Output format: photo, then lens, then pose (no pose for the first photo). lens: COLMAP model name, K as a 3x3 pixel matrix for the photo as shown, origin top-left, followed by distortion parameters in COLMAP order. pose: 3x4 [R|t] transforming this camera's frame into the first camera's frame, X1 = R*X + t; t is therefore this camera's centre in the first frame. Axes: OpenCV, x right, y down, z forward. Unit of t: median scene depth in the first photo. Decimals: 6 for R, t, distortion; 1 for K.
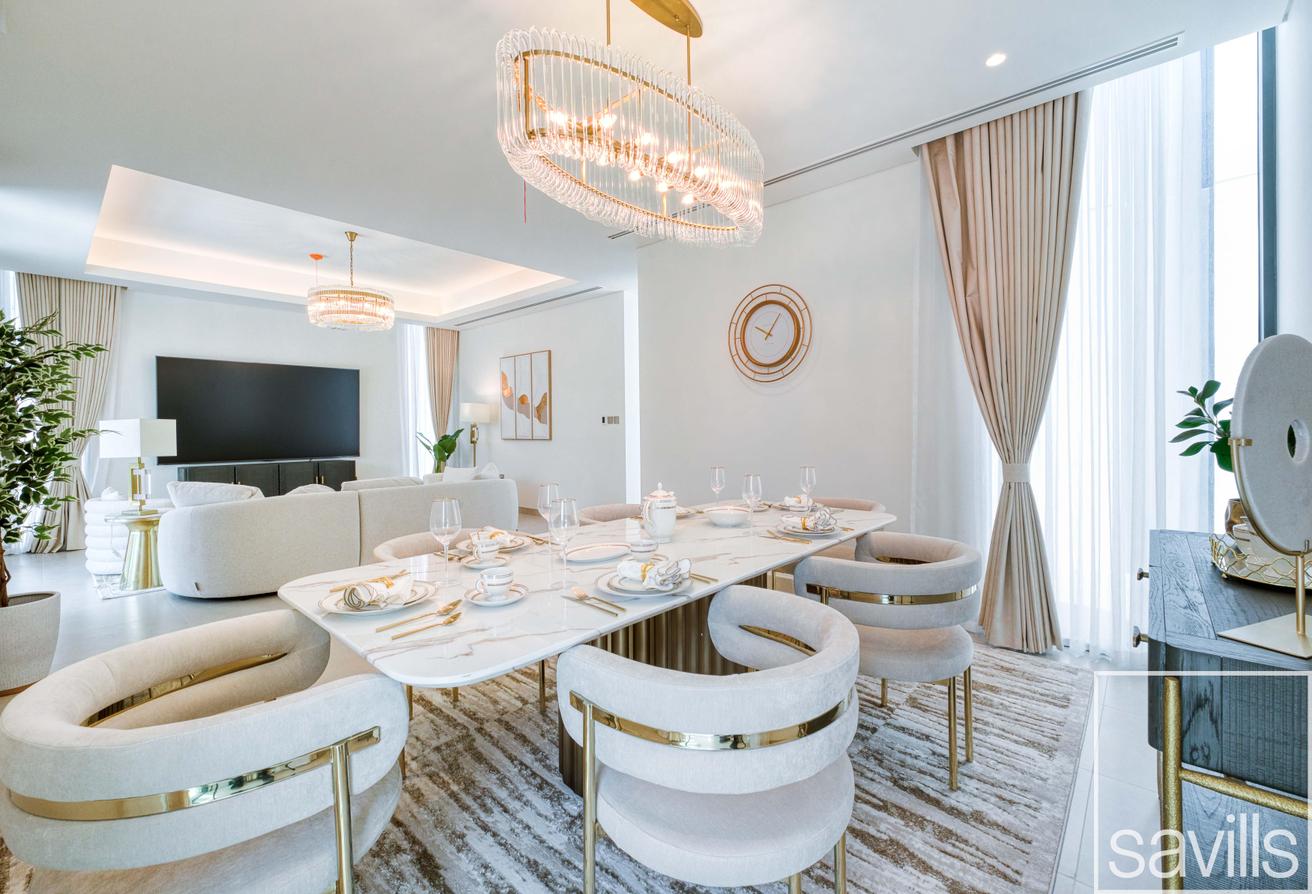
lens RADIAL K [[545.5, 0, 645.0], [0, 545.5, 428.6], [0, 0, 1]] dist [0.001039, 0.000078]
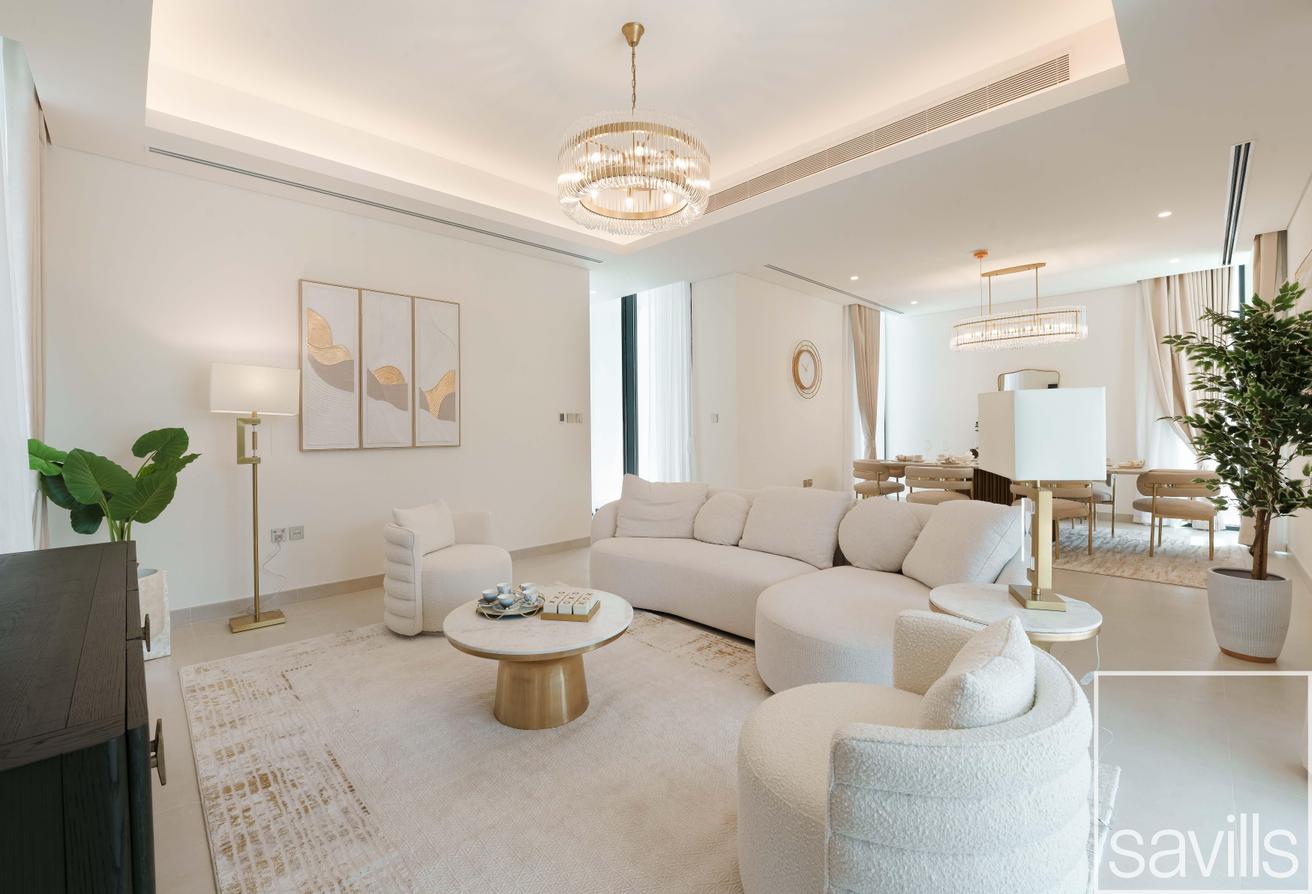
lens RADIAL K [[545.5, 0, 645.0], [0, 545.5, 428.6], [0, 0, 1]] dist [0.001039, 0.000078]
pose [[0.066538, 0.002687, 0.997780, -0.784240], [0.006713, 0.999973, -0.003141, 0.003437], [-0.997761, 0.006907, 0.066518, 0.741822]]
